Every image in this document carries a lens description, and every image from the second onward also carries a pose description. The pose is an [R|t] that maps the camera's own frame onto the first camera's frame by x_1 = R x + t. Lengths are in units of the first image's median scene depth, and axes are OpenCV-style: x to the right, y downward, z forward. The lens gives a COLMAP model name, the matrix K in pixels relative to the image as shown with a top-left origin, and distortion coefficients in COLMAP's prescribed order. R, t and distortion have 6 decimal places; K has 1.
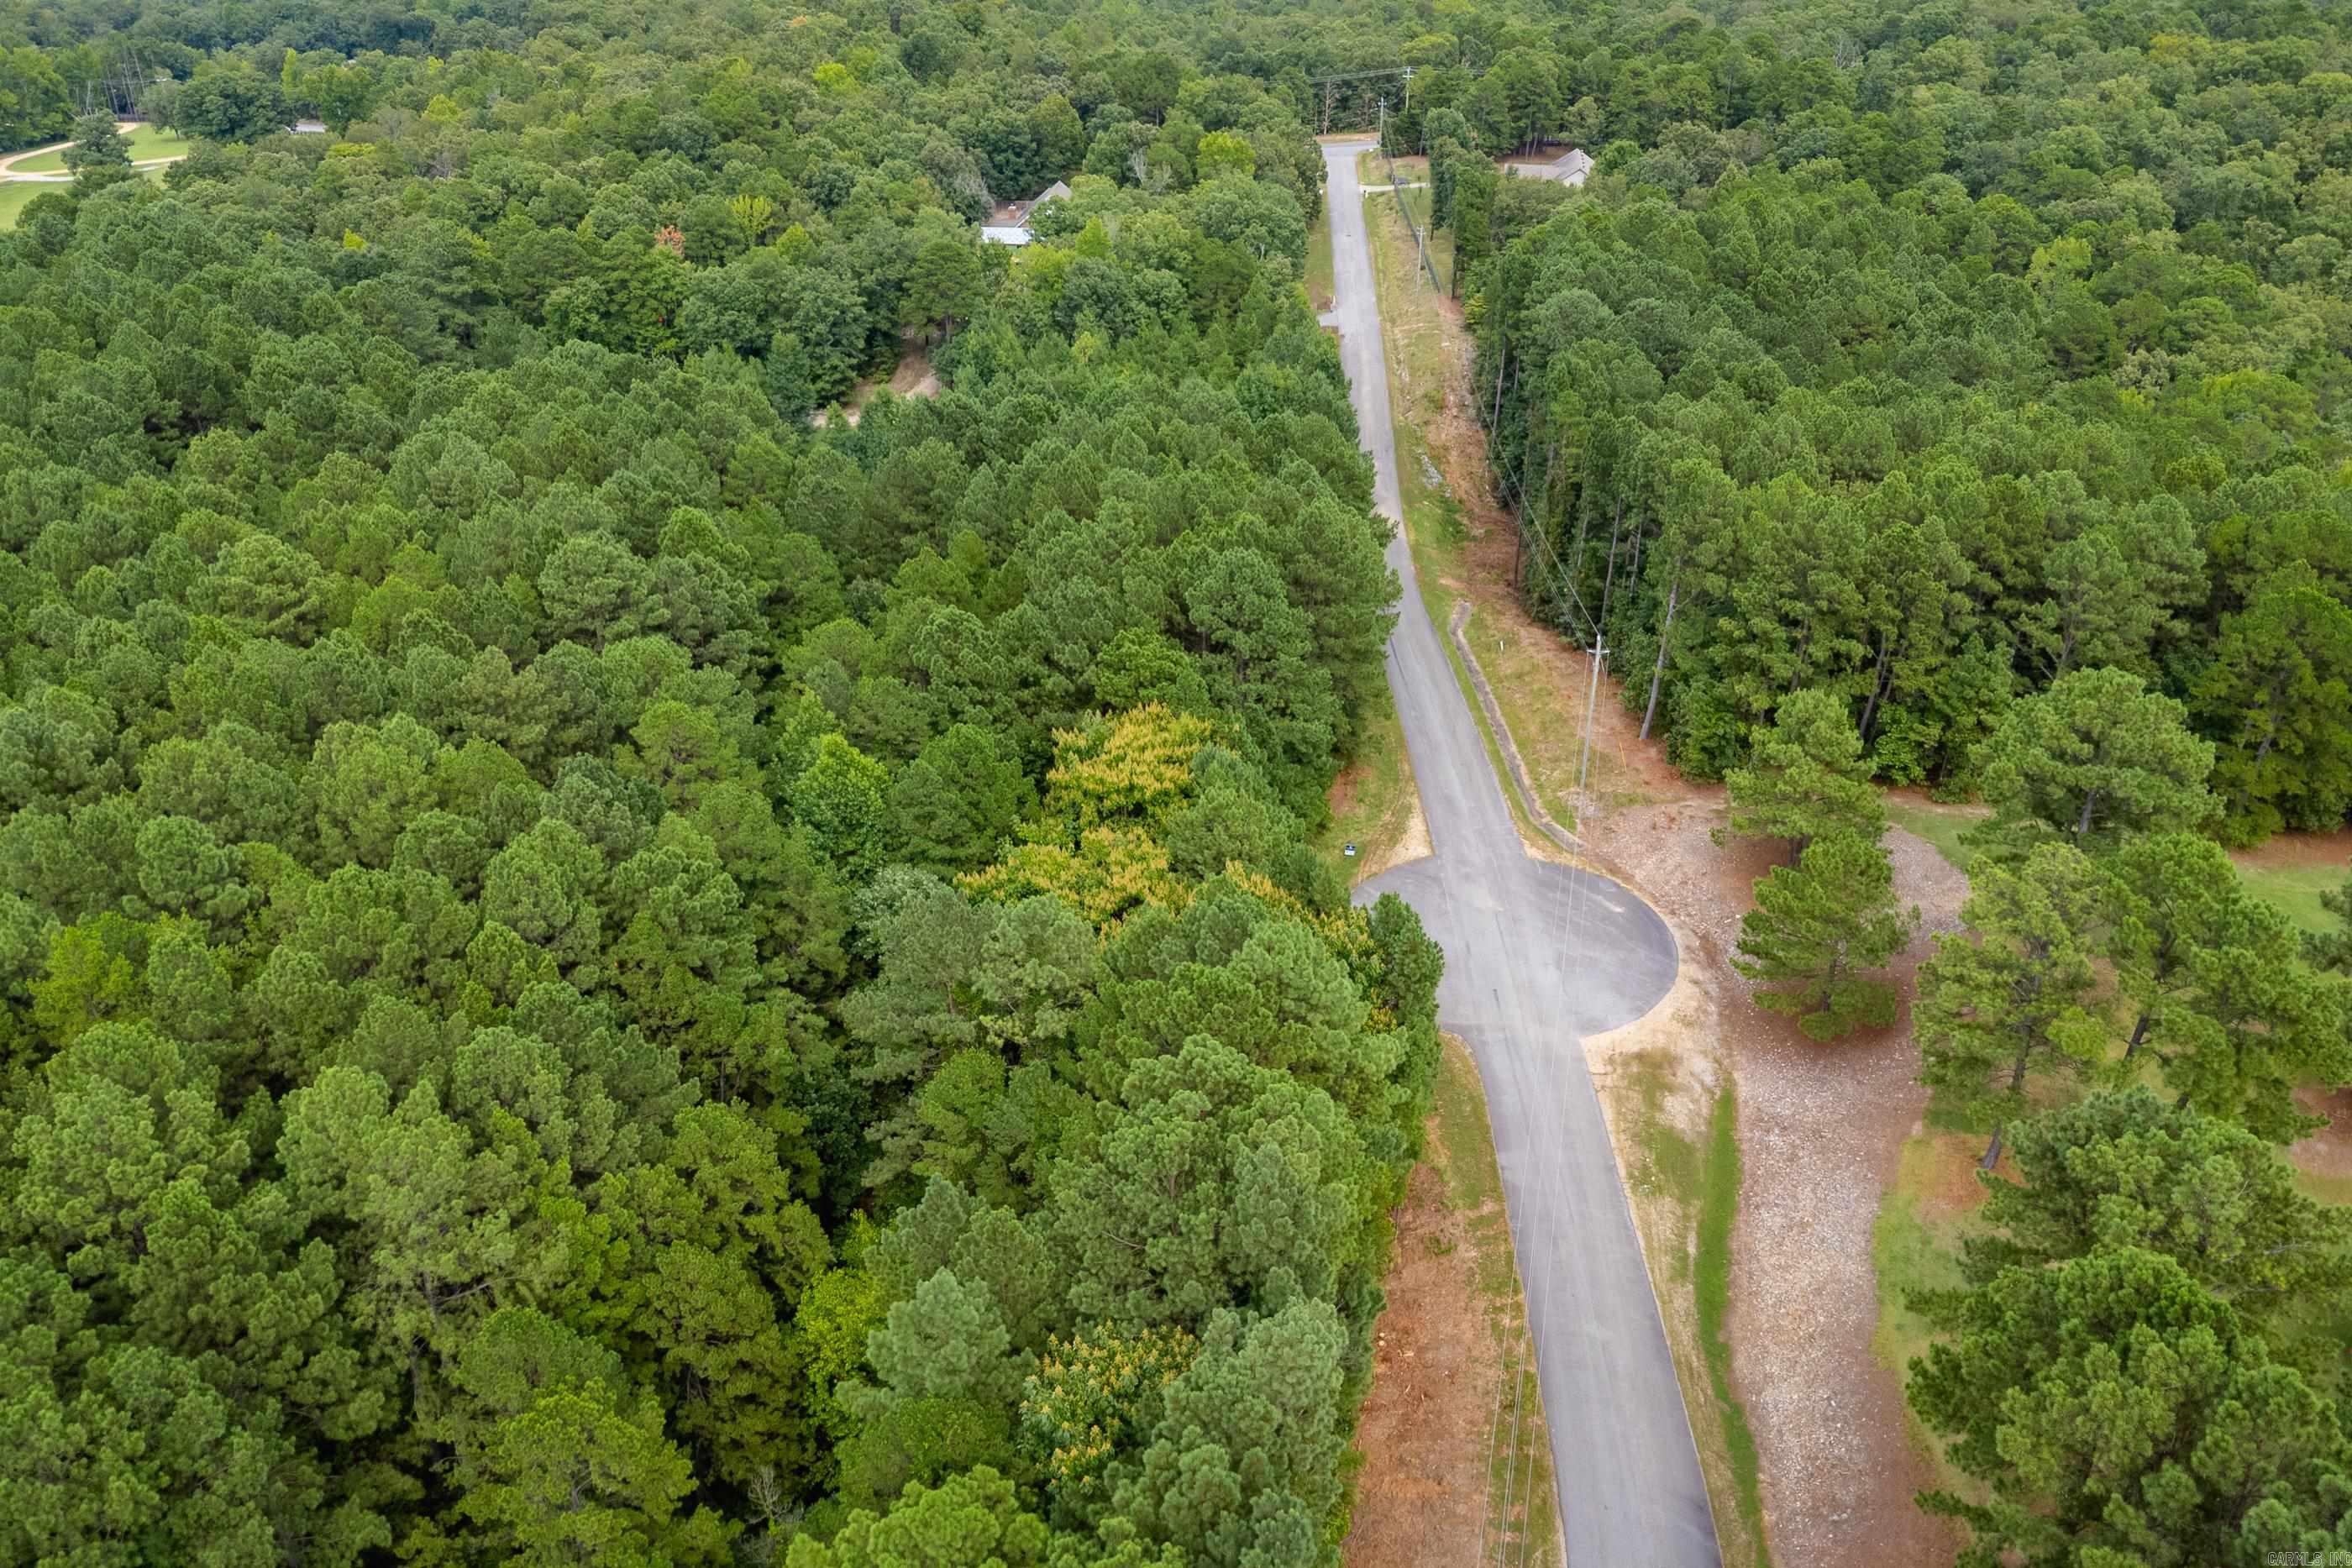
lens RADIAL K [[1692.9, 0, 1172.4], [0, 1692.9, 699.0], [0, 0, 1]] dist [0.005343, 0.000253]
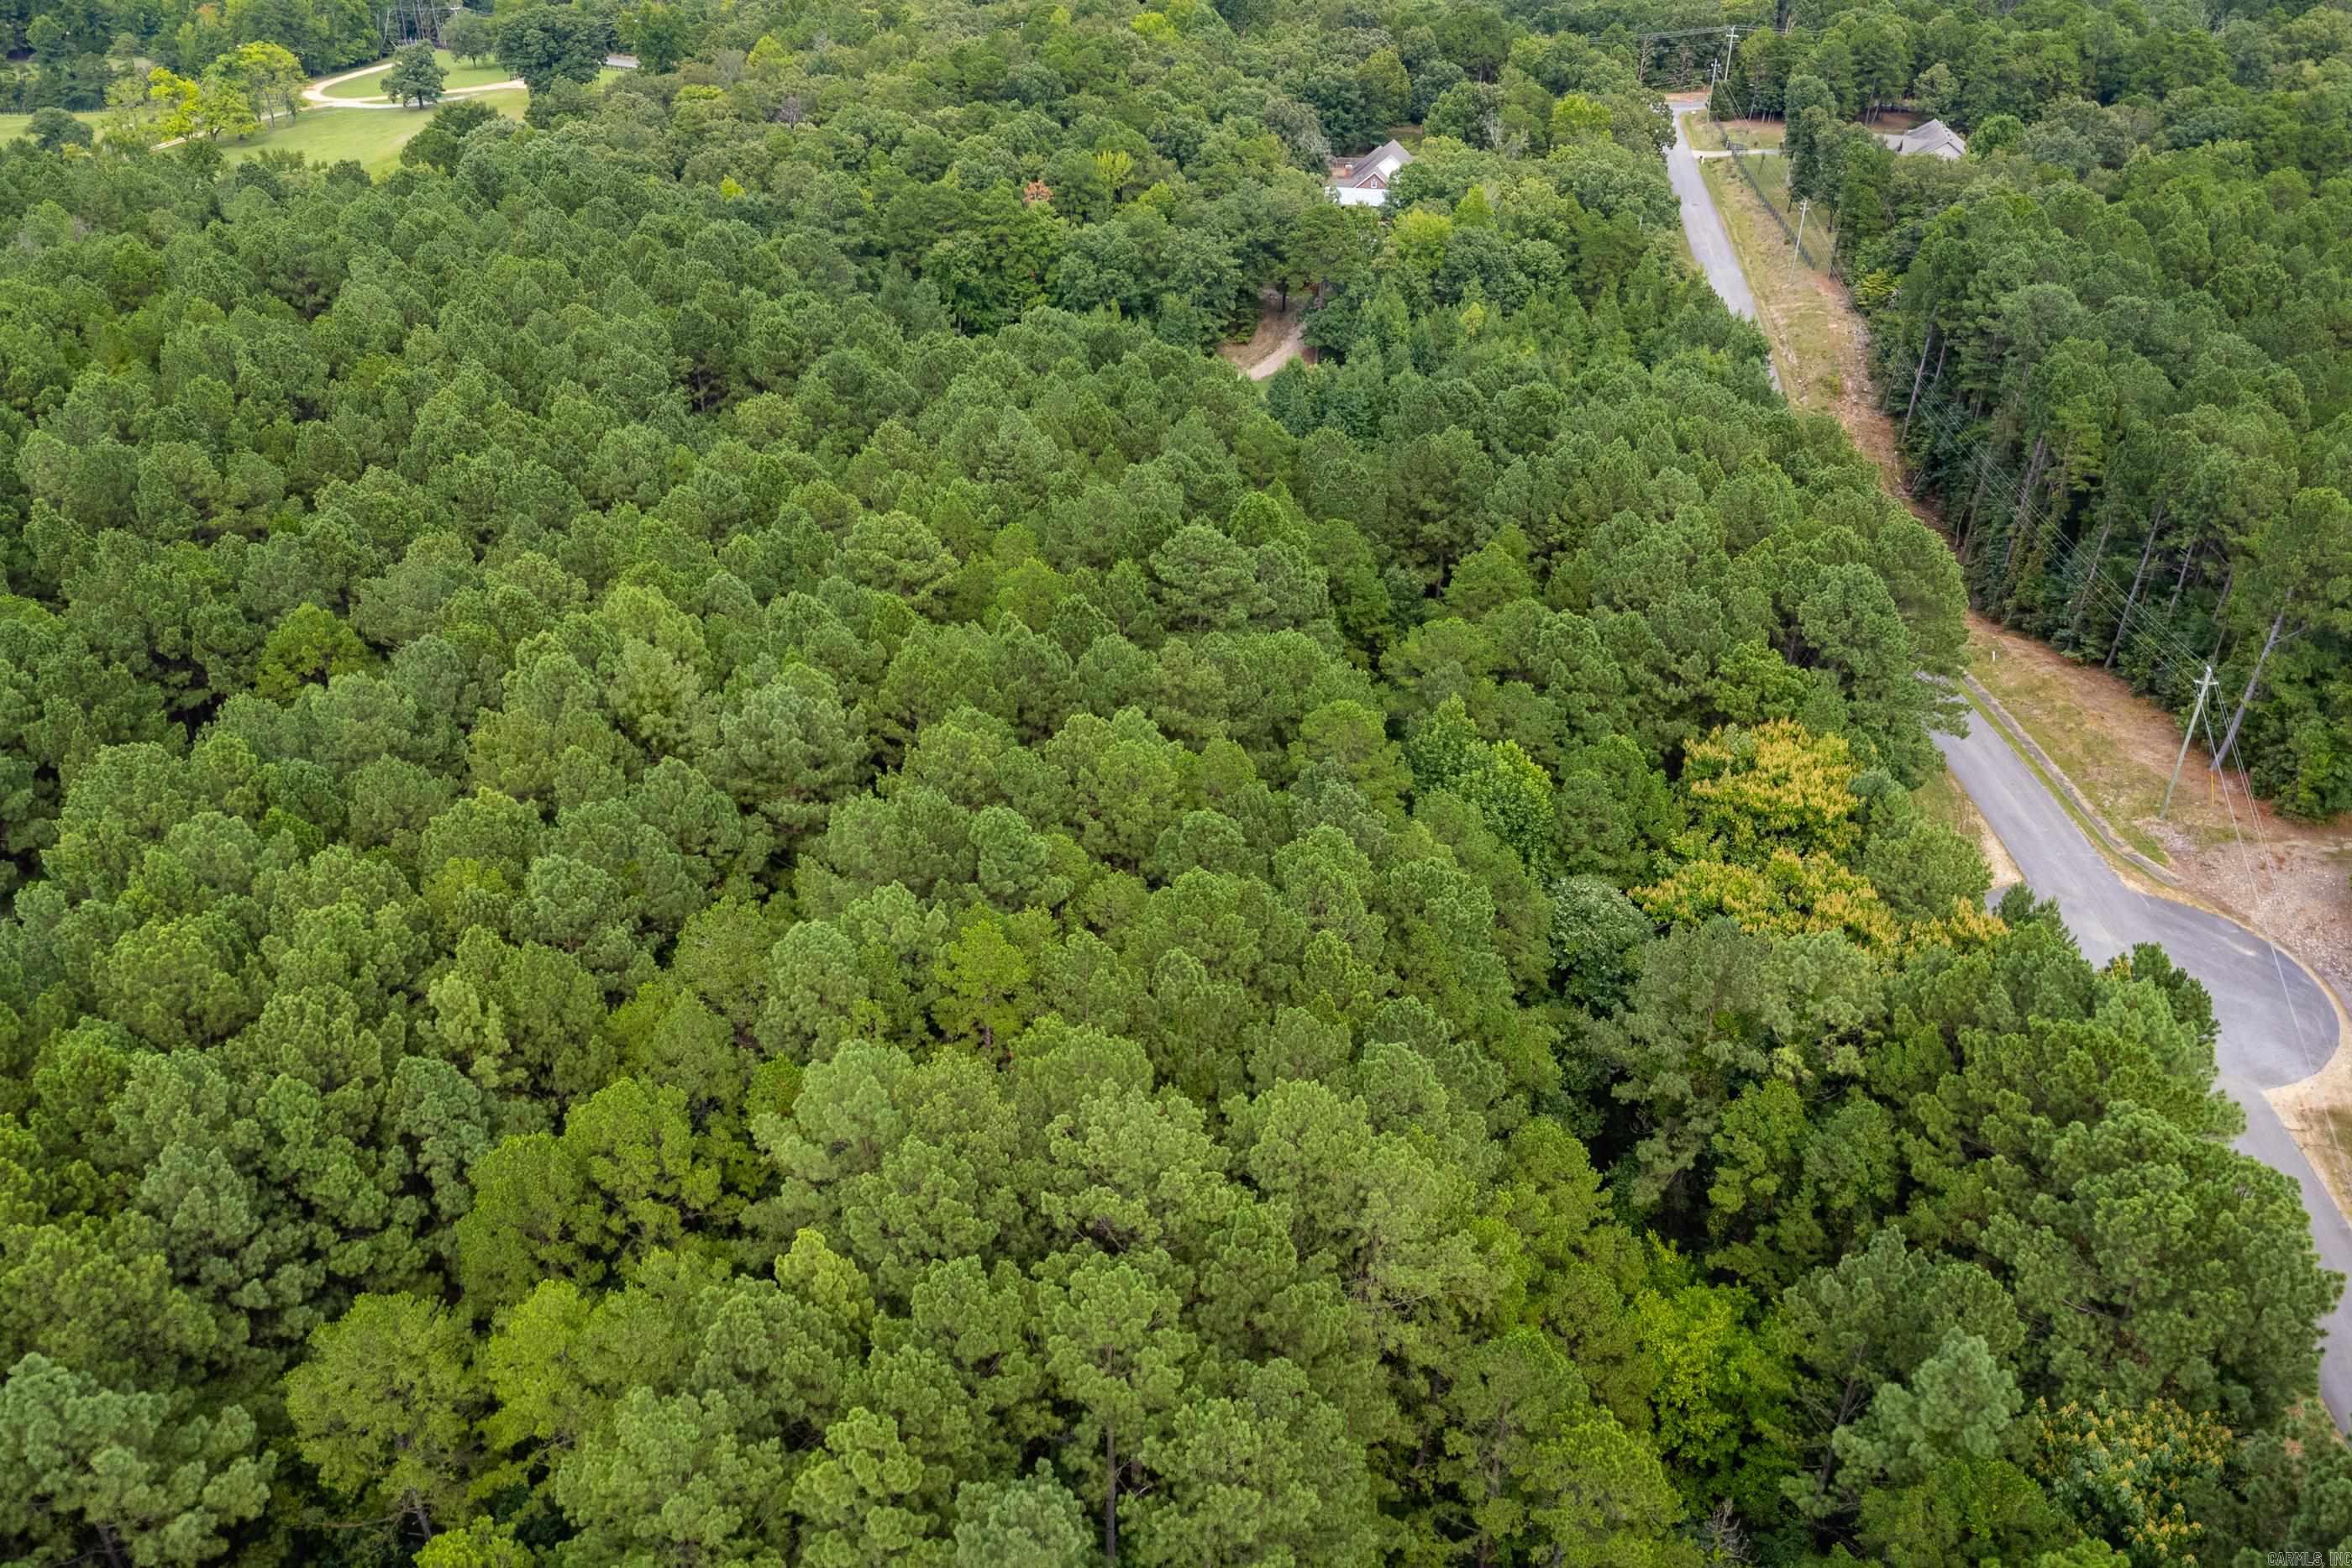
lens RADIAL K [[1705.7, 0, 1174.0], [0, 1705.7, 675.7], [0, 0, 1]] dist [0.007406, -0.003184]
pose [[0.996062, 0.049046, -0.073863, -0.155047], [-0.047399, 0.998590, 0.023893, -0.015916], [0.074931, -0.020298, 0.996982, -0.014639]]
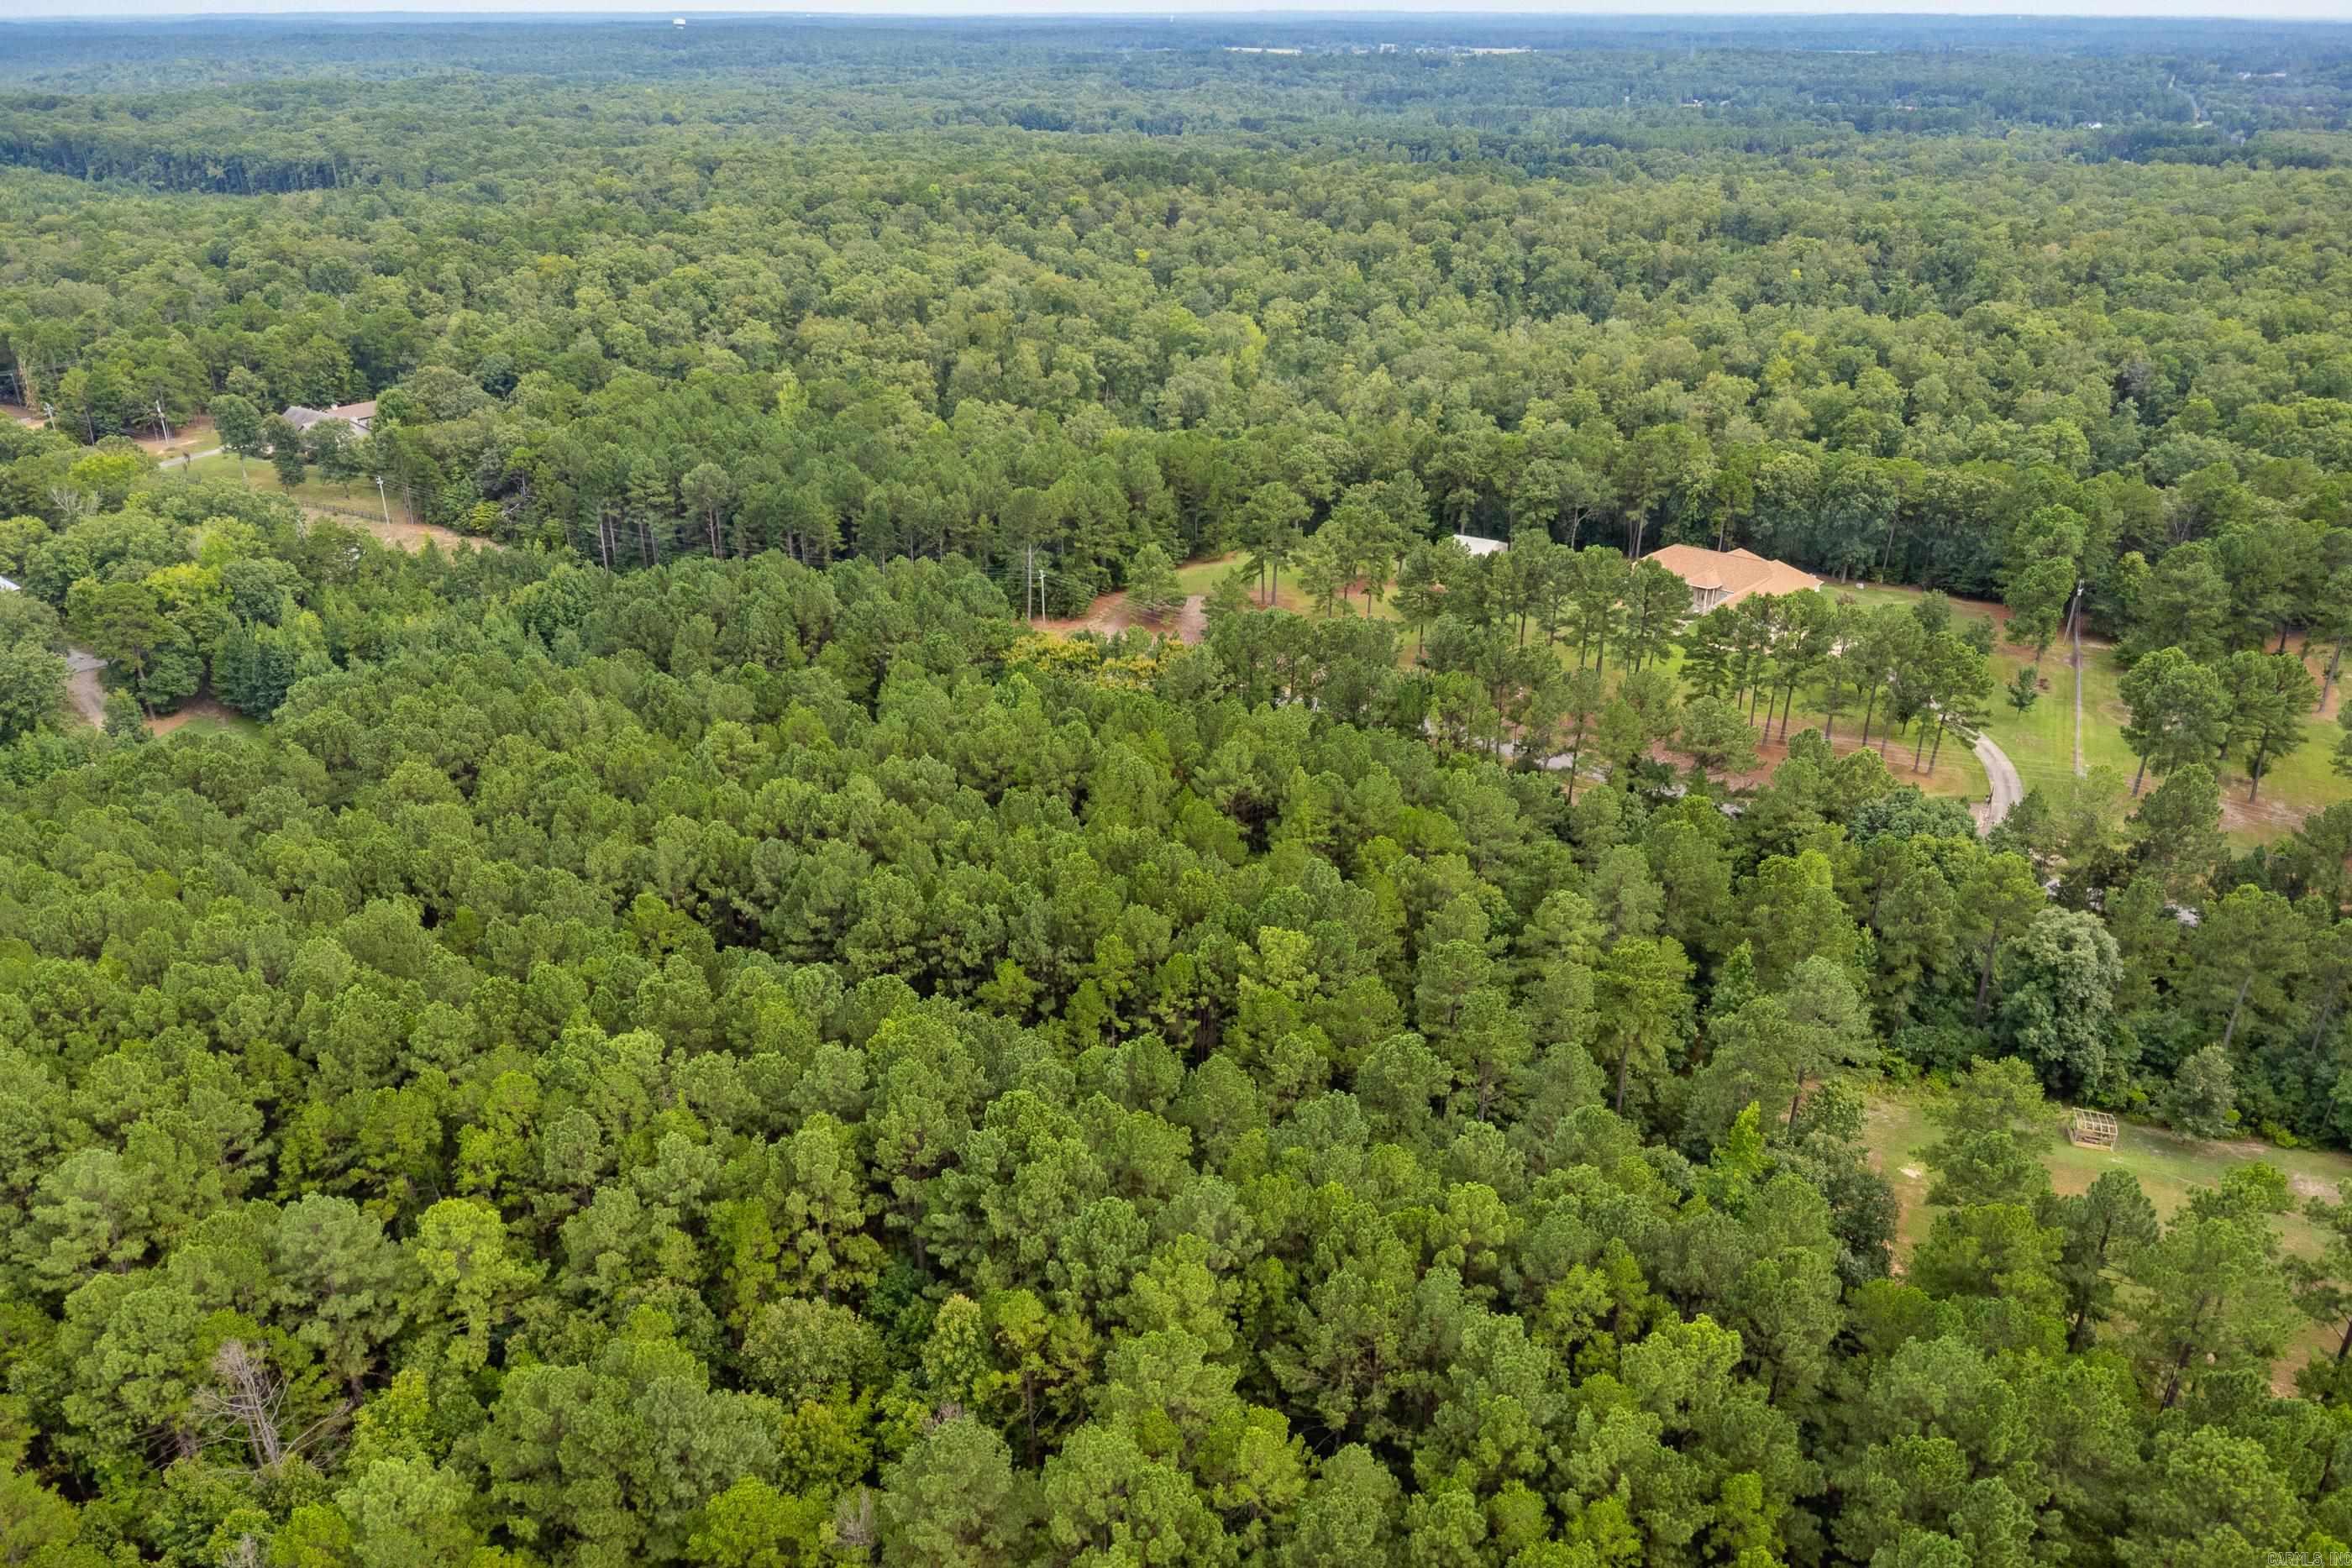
lens RADIAL K [[1710.2, 0, 1163.4], [0, 1710.2, 753.2], [0, 0, 1]] dist [0.002452, -0.001424]
pose [[0.384803, -0.376255, 0.842828, -0.981760], [0.421423, 0.884026, 0.202240, -0.123515], [-0.821176, 0.277365, 0.498738, -0.117783]]
